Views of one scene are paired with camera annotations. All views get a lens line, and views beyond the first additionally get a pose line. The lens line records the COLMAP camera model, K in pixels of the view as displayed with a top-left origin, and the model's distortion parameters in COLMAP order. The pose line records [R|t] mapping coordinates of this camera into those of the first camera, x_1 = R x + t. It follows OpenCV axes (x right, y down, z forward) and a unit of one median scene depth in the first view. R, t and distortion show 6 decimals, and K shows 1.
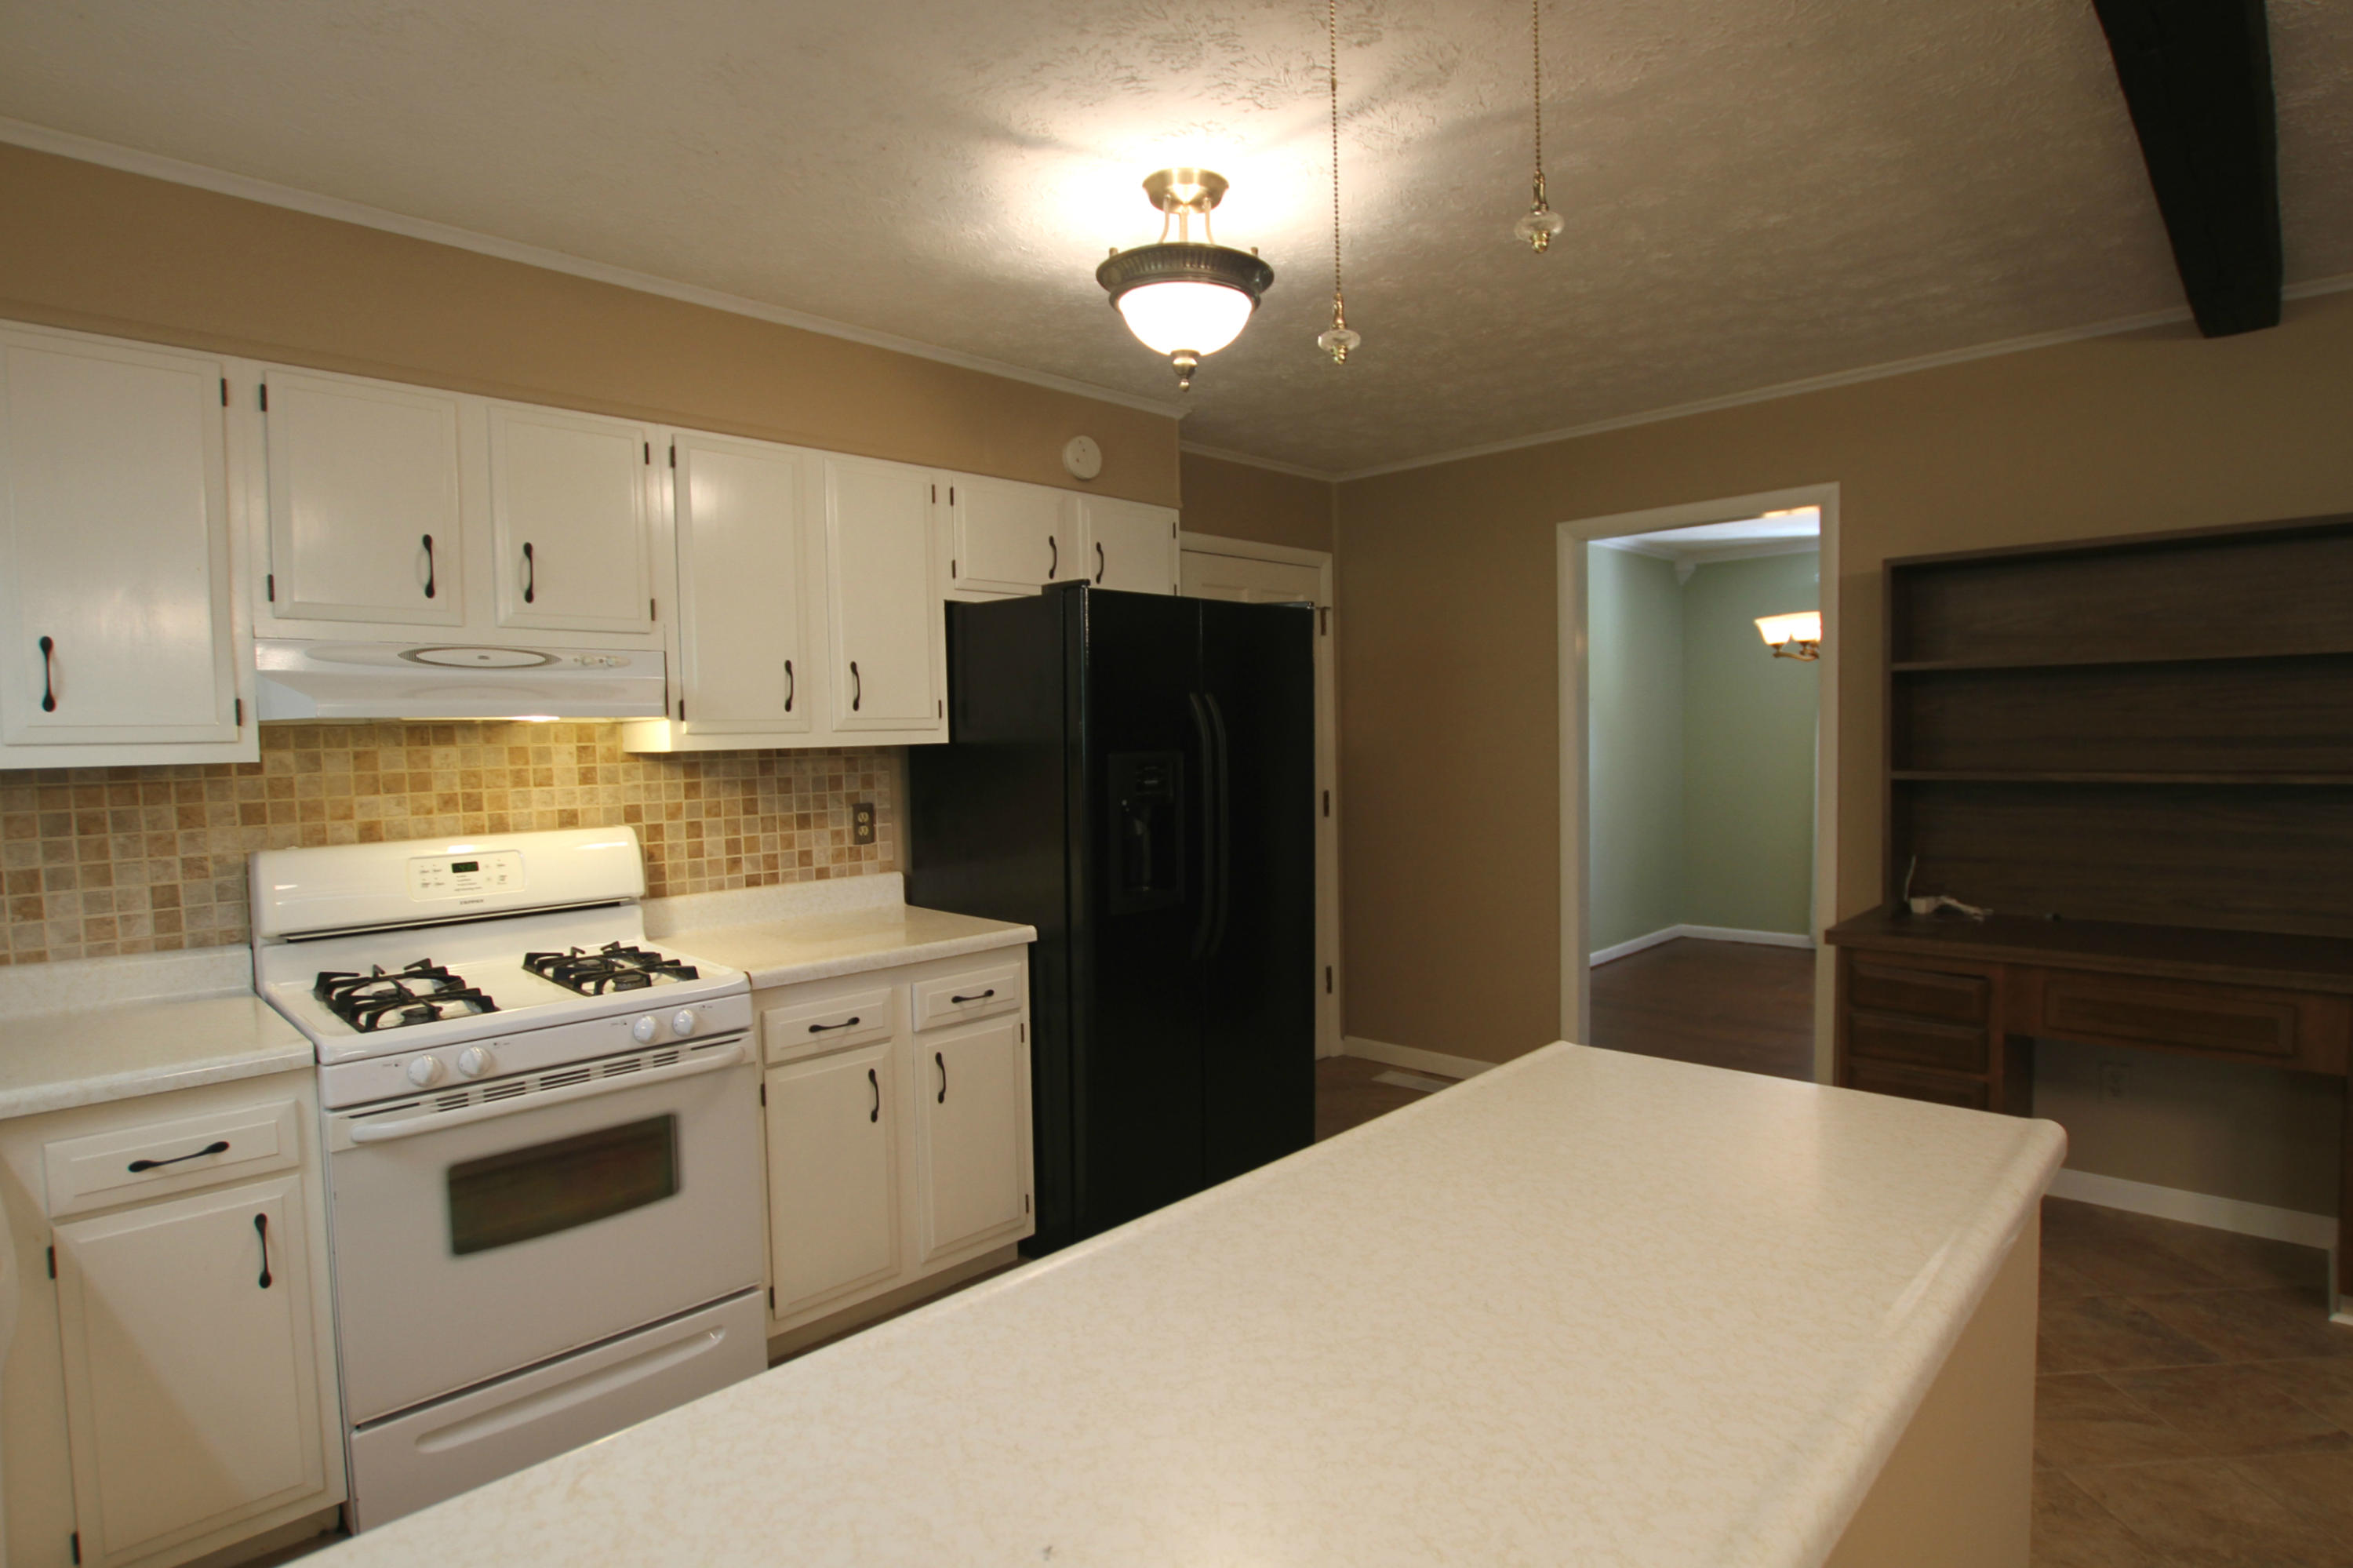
lens RADIAL K [[1114.4, 0, 1176.5], [0, 1114.4, 784.0], [0, 0, 1]] dist [-0.042800, -0.000154]
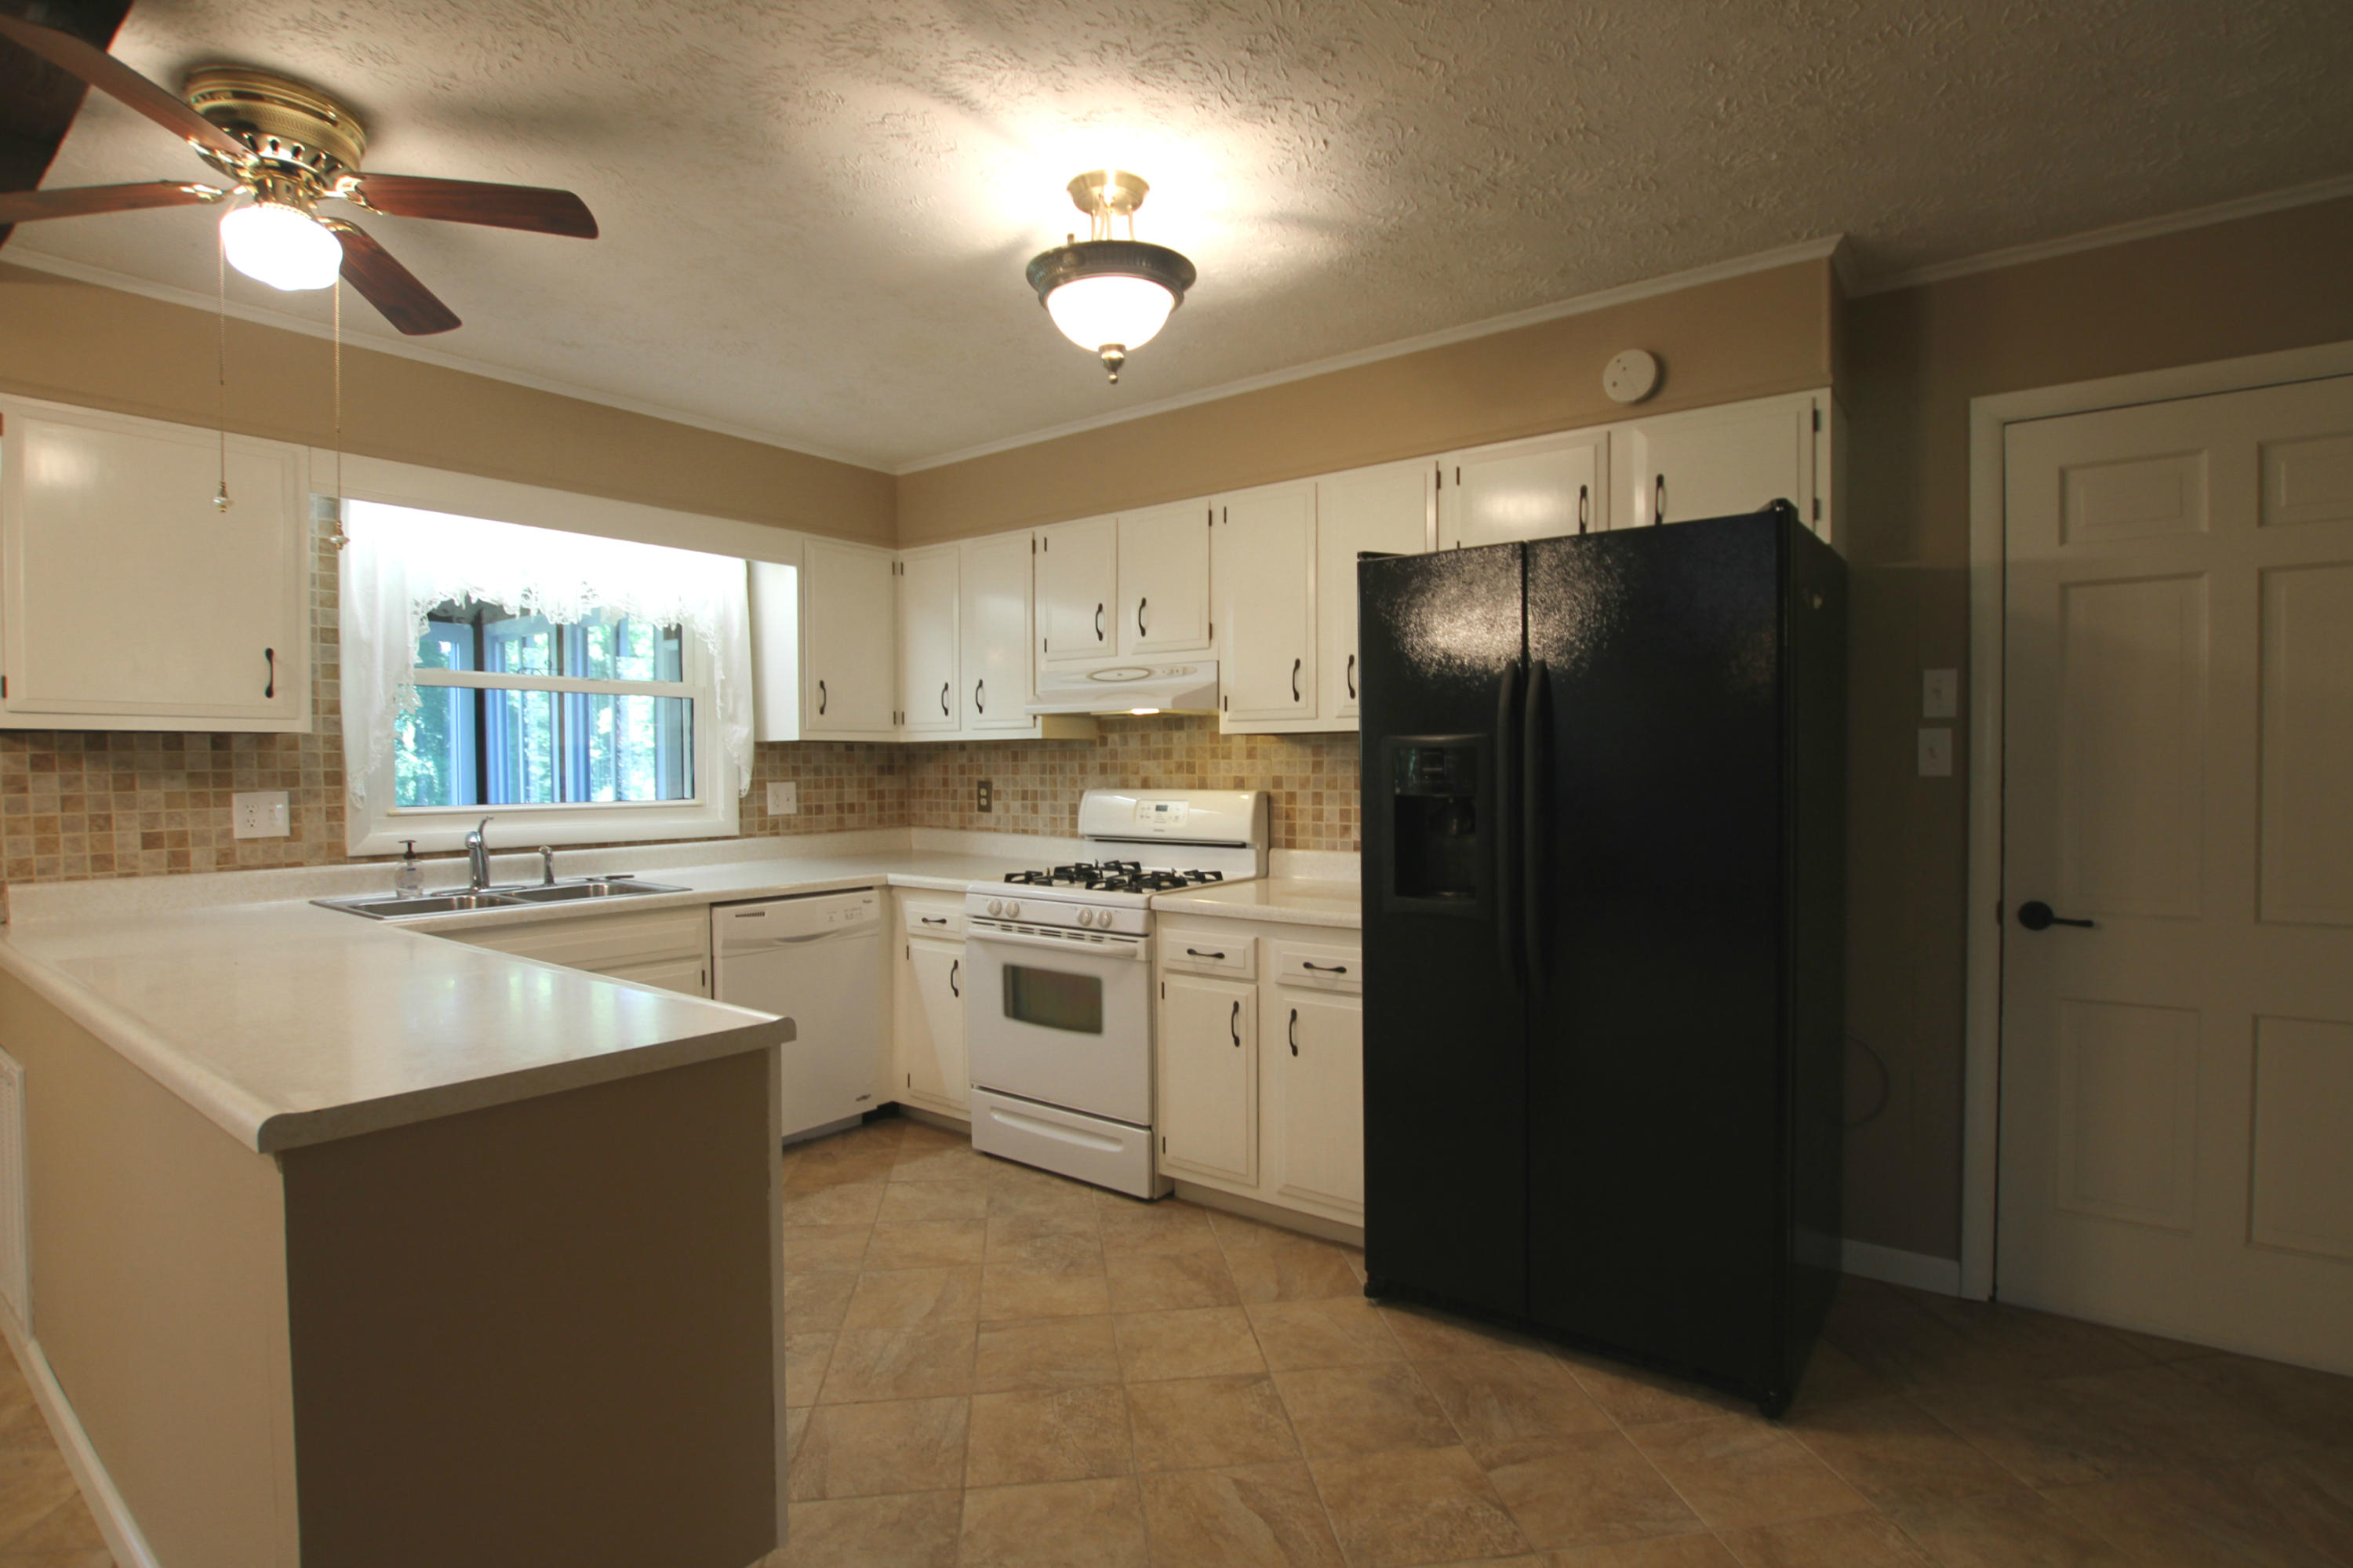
lens RADIAL K [[1114.4, 0, 1176.5], [0, 1114.4, 784.0], [0, 0, 1]] dist [-0.042800, -0.000154]
pose [[0.162135, 0.043117, -0.985826, 0.901820], [-0.037893, 0.998580, 0.037442, -0.018504], [0.986041, 0.031285, 0.163539, 0.744748]]
